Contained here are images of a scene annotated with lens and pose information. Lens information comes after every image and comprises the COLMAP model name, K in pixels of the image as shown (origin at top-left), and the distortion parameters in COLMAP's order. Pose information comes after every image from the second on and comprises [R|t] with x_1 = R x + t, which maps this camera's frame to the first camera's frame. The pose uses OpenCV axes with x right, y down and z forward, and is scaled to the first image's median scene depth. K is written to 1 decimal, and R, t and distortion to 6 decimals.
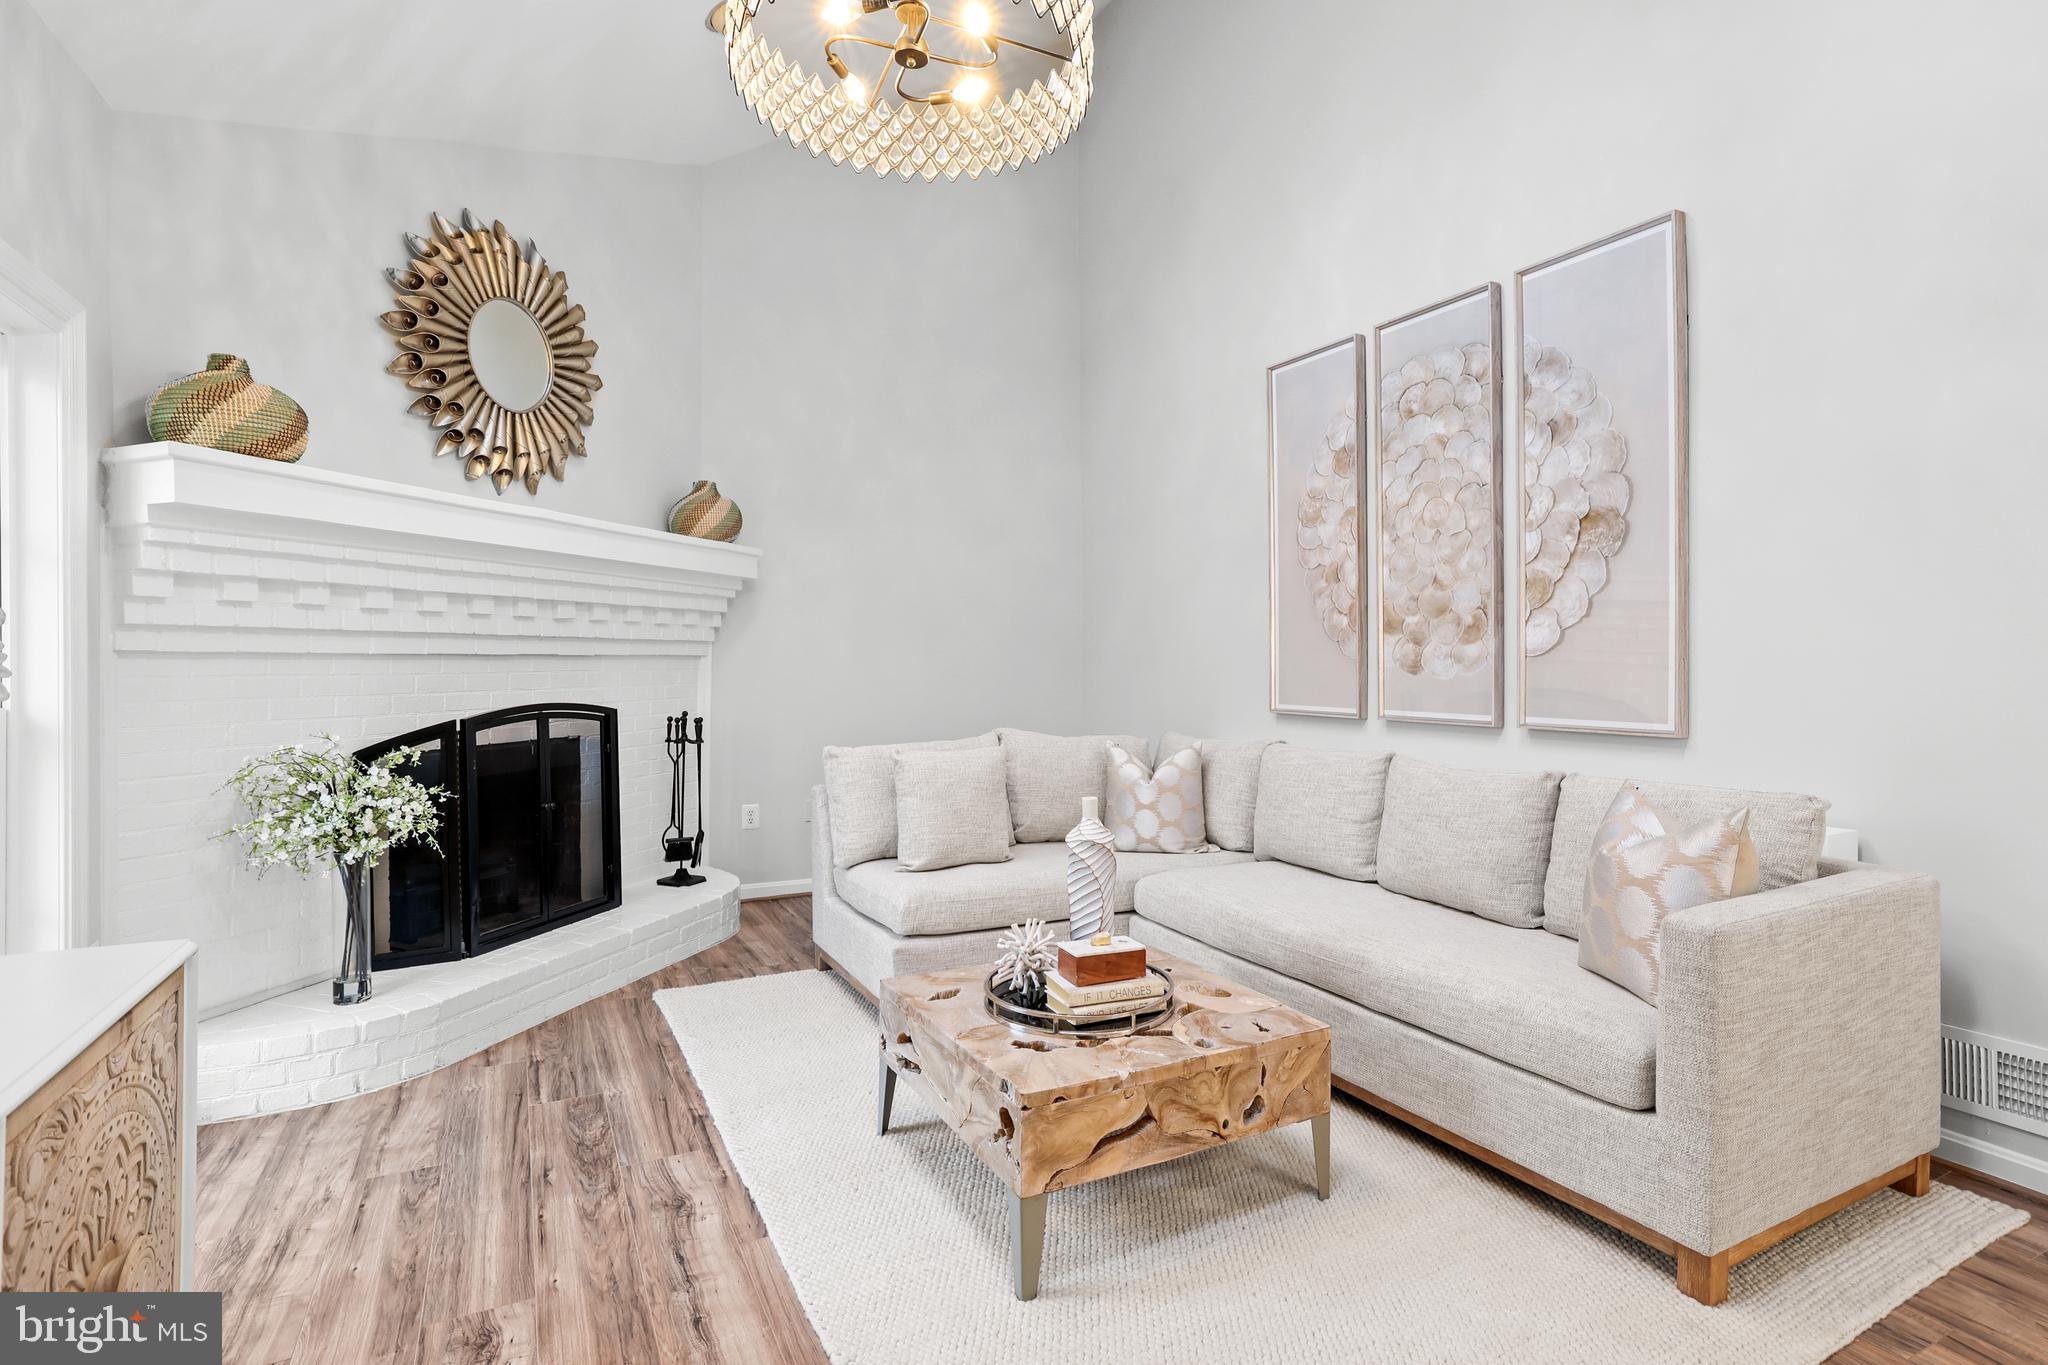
lens RADIAL K [[997.7, 0, 1037.1], [0, 997.7, 654.6], [0, 0, 1]] dist [-0.027979, 0.007221]
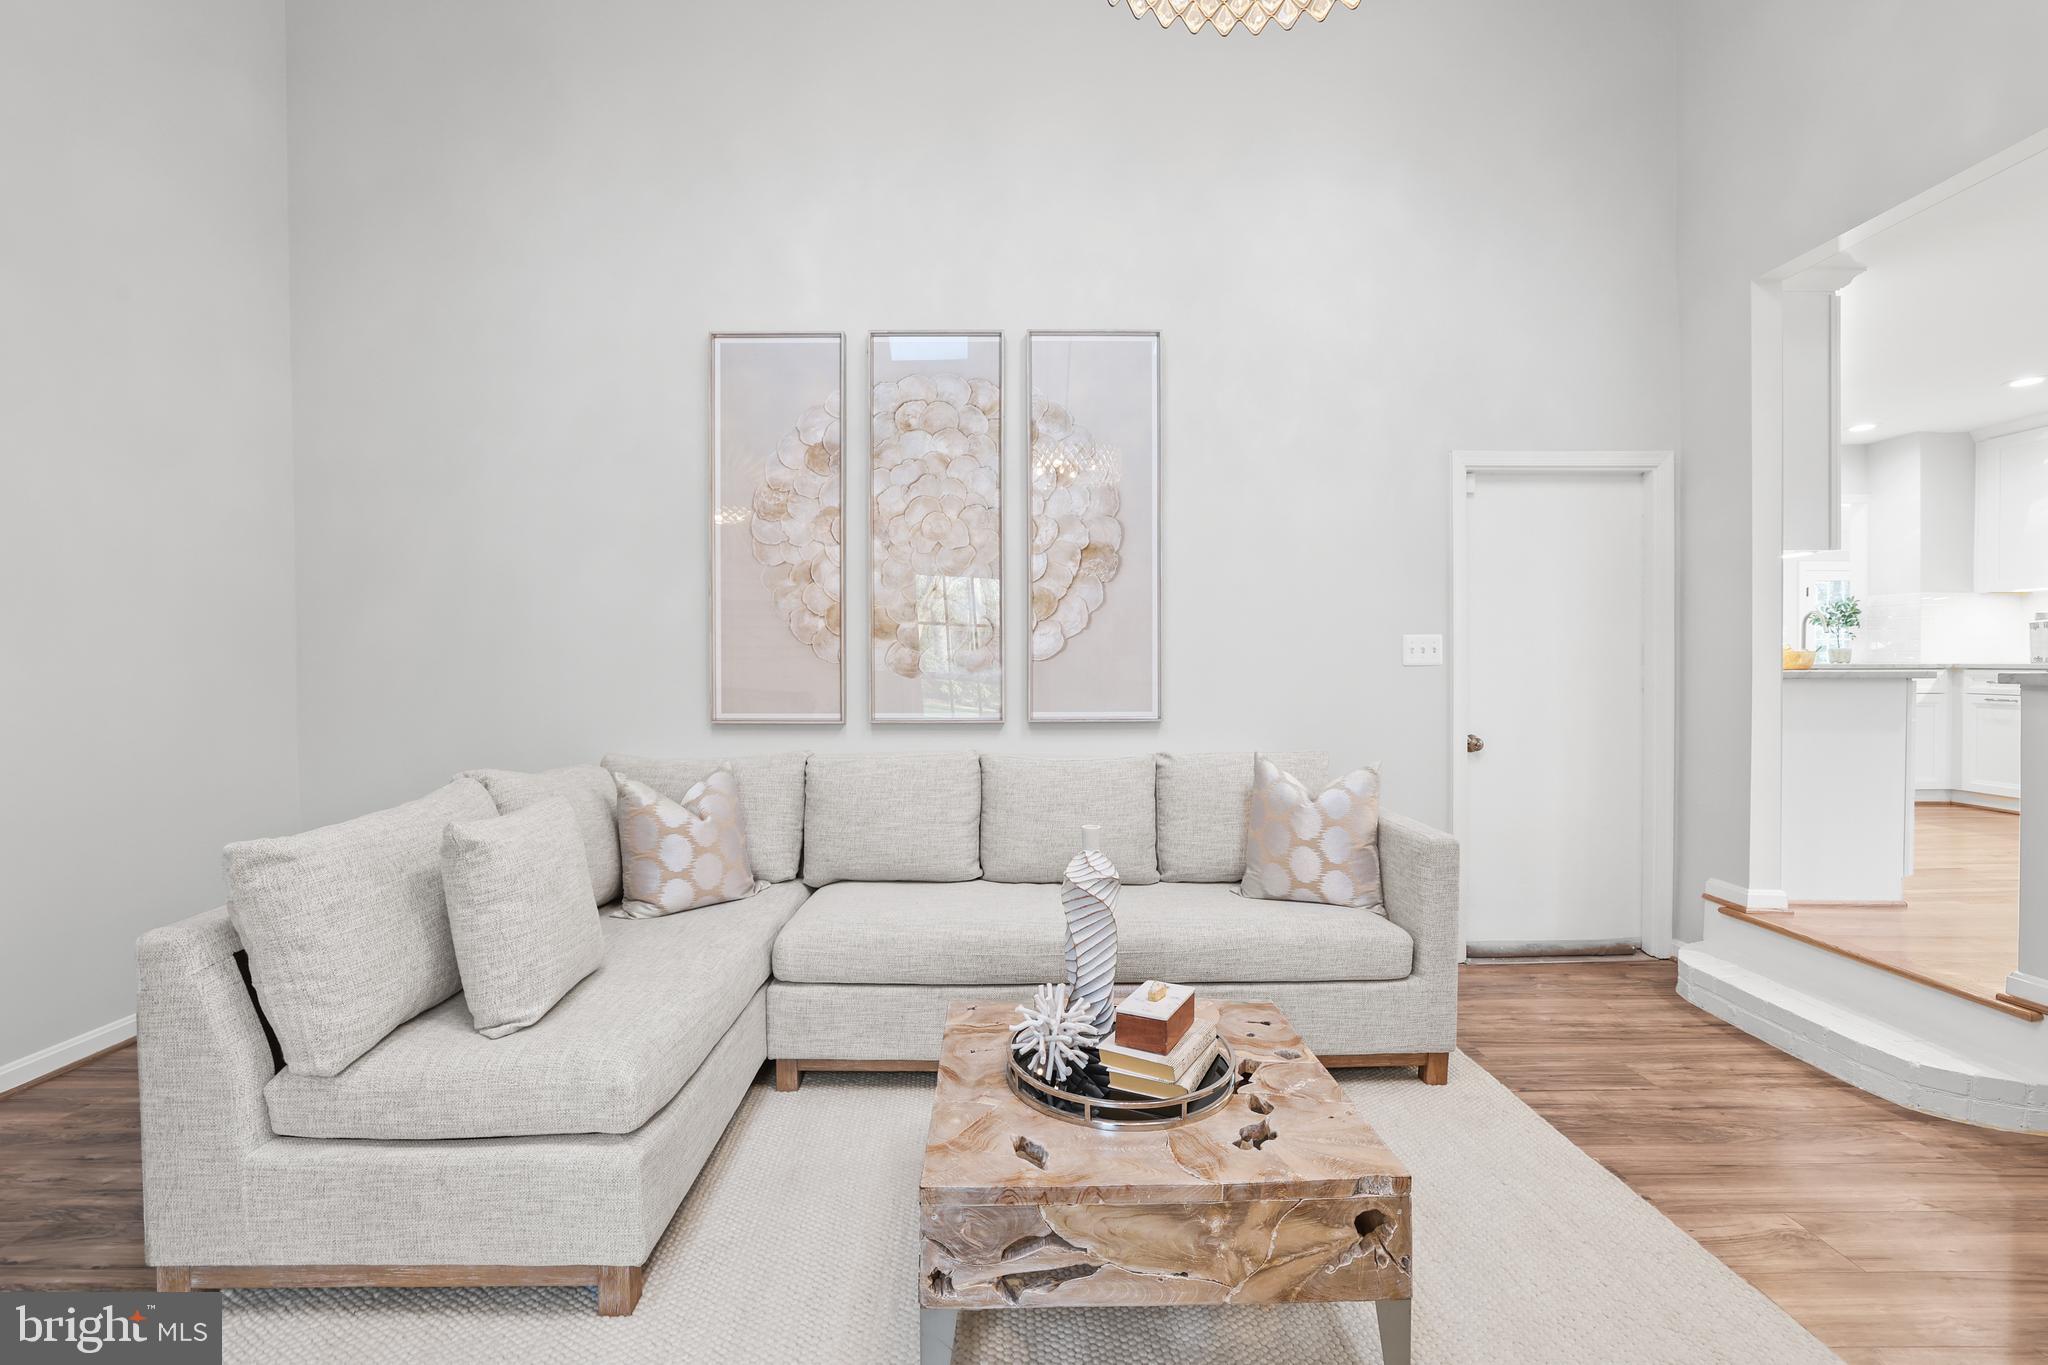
lens RADIAL K [[898.3, 0, 1008.5], [0, 898.3, 675.8], [0, 0, 1]] dist [-0.043713, 0.014915]
pose [[0.468448, -0.012814, 0.883398, -0.460223], [-0.004458, 0.999848, 0.016866, 0.002088], [-0.883480, -0.011839, 0.468320, 0.525038]]
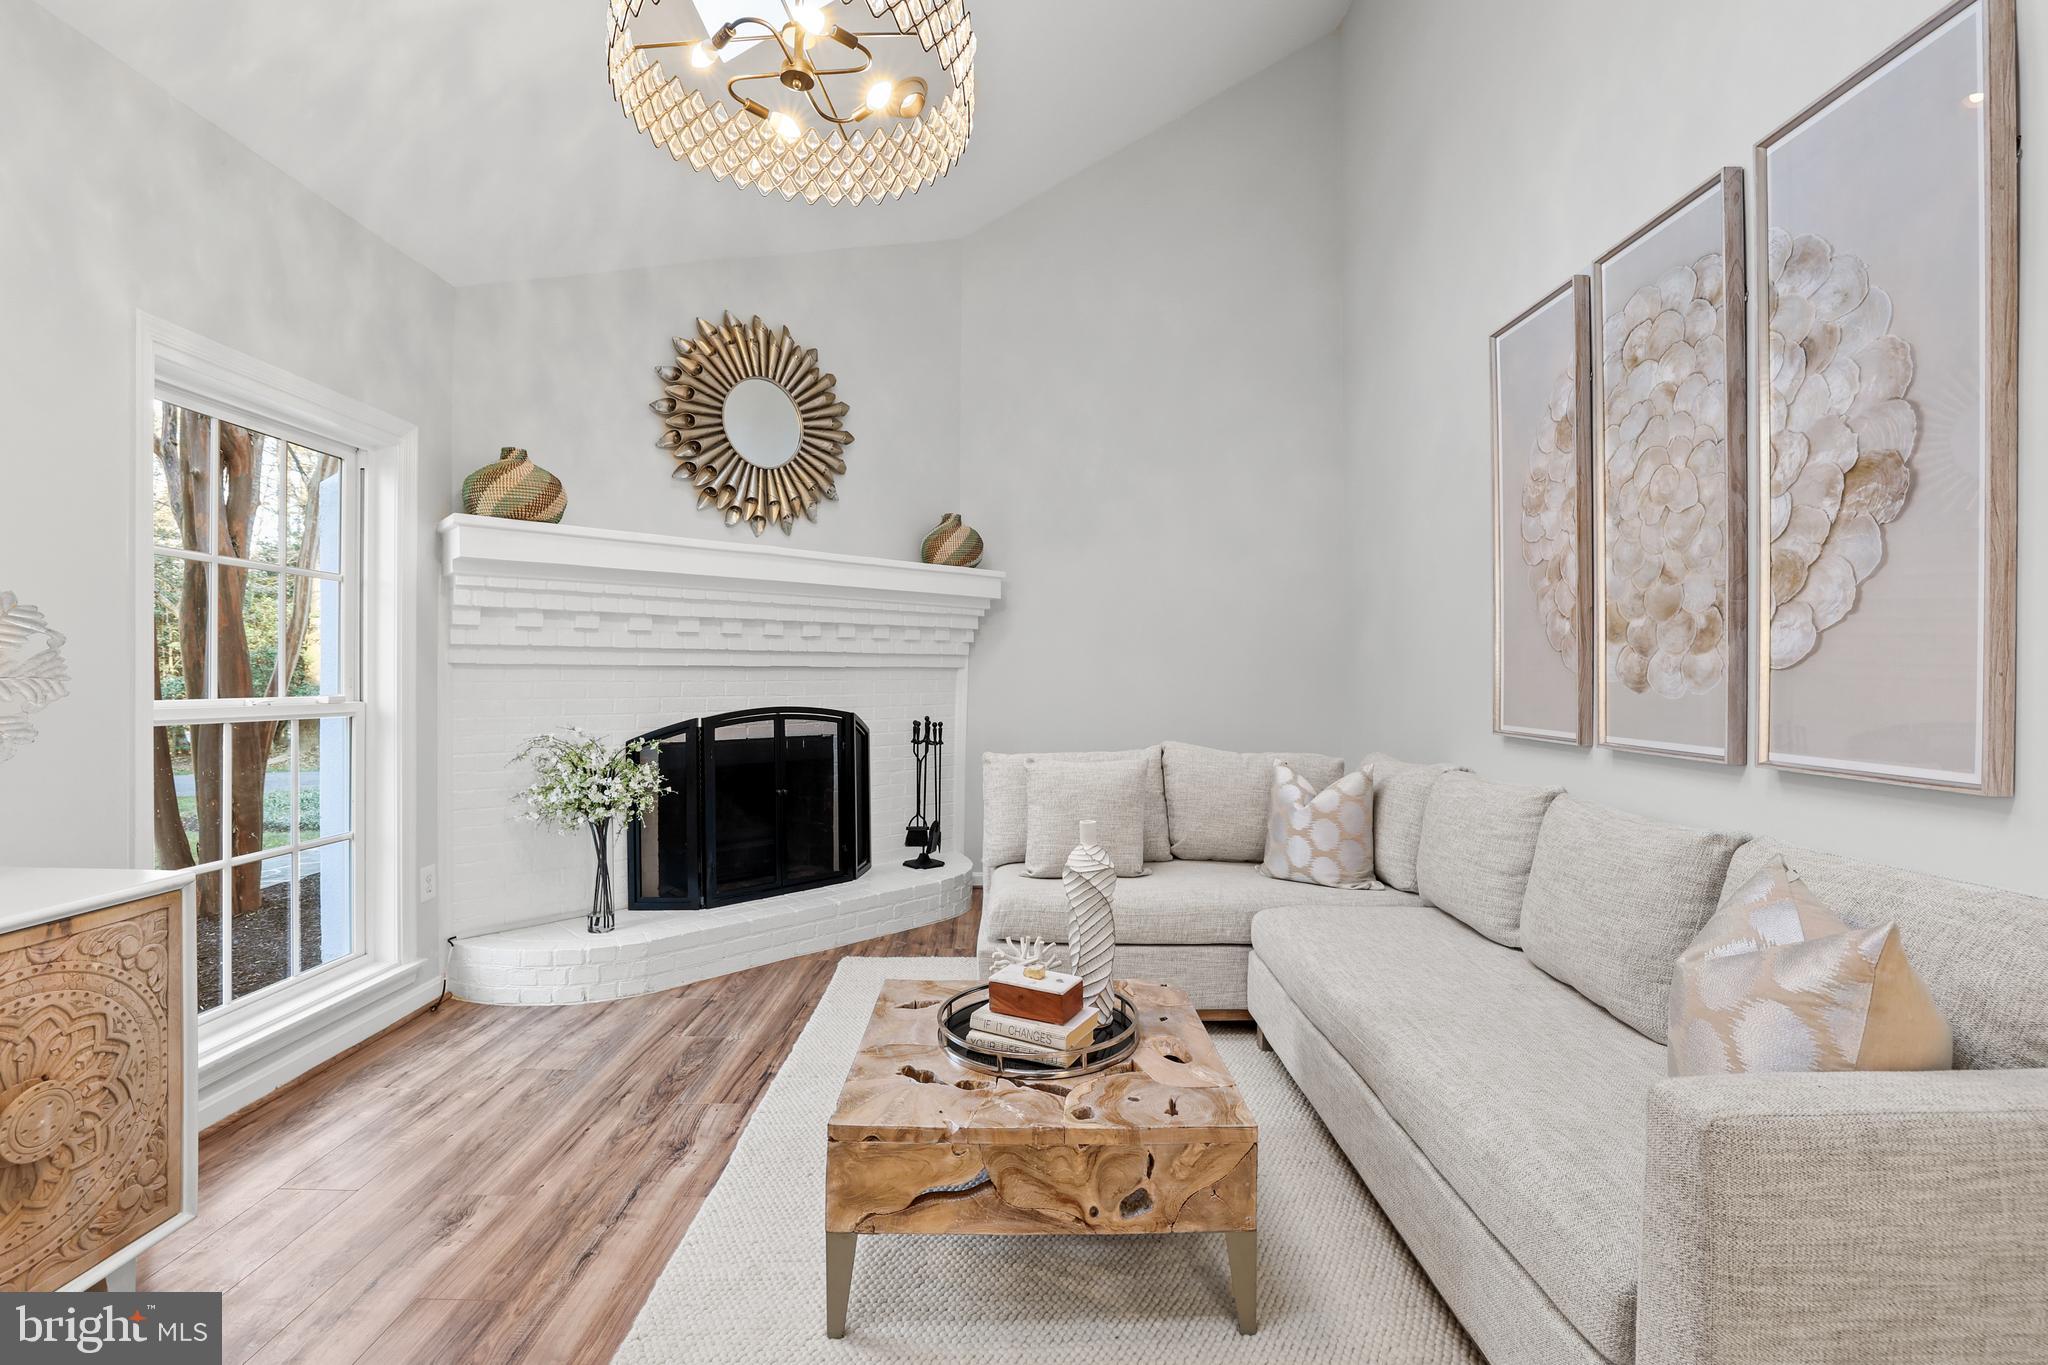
lens RADIAL K [[898.3, 0, 1029.5], [0, 898.3, 671.2], [0, 0, 1]] dist [-0.043713, 0.014915]
pose [[0.891495, 0.002997, -0.453021, 0.299140], [-0.001373, 0.999991, 0.003912, 0.001147], [0.453029, -0.002865, 0.891491, 0.178830]]
